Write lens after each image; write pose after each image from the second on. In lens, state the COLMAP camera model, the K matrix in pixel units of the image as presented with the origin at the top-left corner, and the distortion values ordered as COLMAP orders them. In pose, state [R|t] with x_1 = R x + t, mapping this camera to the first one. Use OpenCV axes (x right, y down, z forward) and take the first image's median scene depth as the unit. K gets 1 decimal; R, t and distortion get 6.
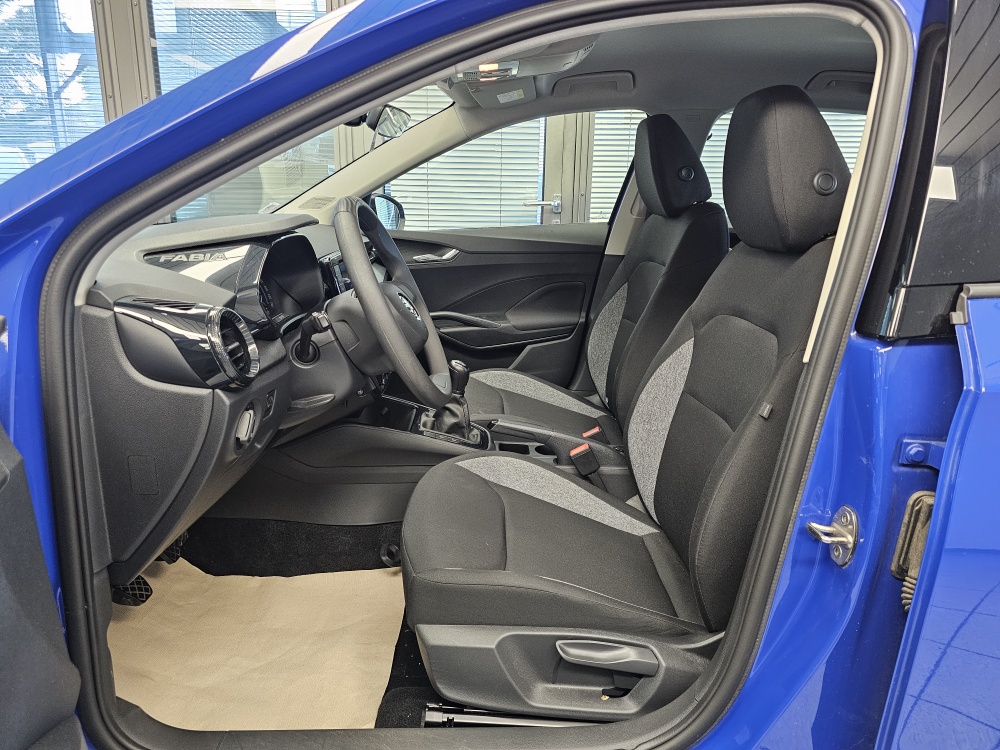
lens RADIAL K [[673.7, 0, 500.0], [0, 673.7, 375.0], [0, 0, 1]] dist [0.064805, -0.041031]
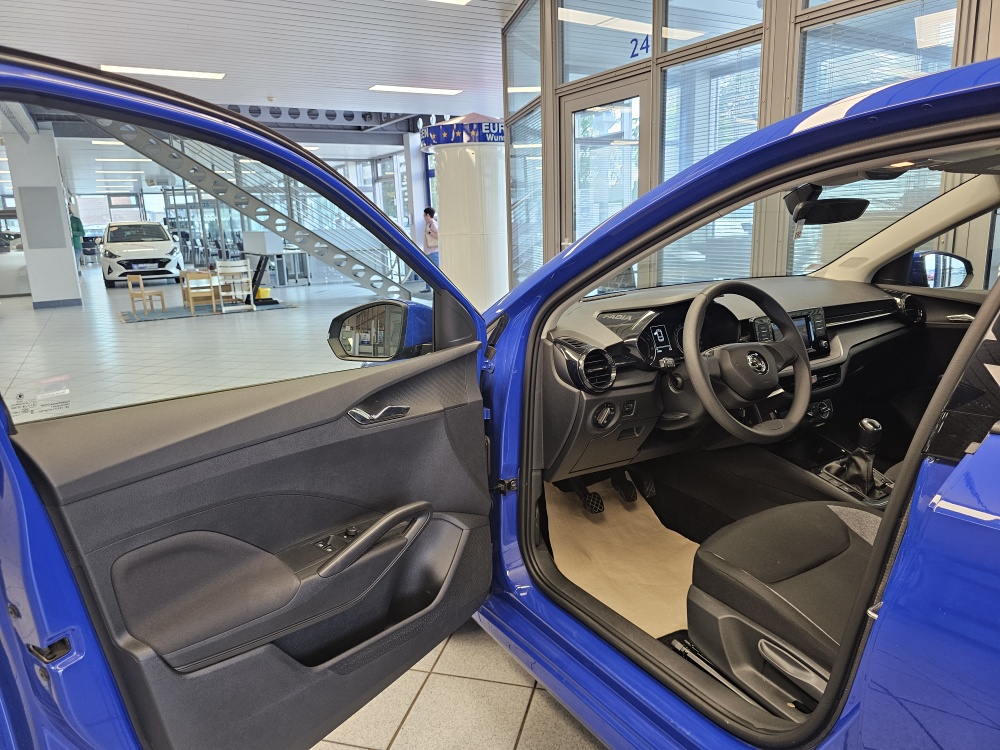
lens RADIAL K [[690.3, 0, 502.7], [0, 690.3, 366.7], [0, 0, 1]] dist [0.069489, -0.071704]
pose [[0.530542, 0.160313, -0.832361, 0.846061], [-0.189251, 0.979569, 0.068038, -0.107737], [0.826262, 0.121429, 0.550042, -0.189722]]
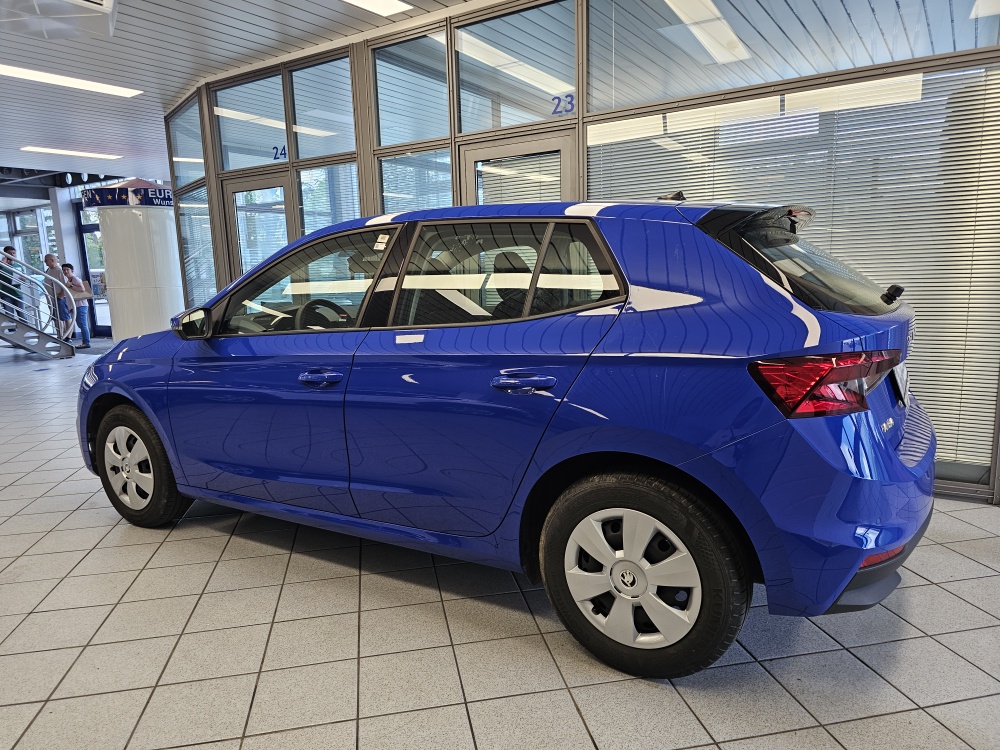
lens RADIAL K [[673.7, 0, 500.0], [0, 673.7, 375.0], [0, 0, 1]] dist [0.064805, -0.041031]
pose [[0.846247, 0.056614, -0.529774, 2.200369], [-0.105610, 0.992433, -0.062643, 0.174929], [0.522218, 0.108961, 0.845823, -1.124914]]
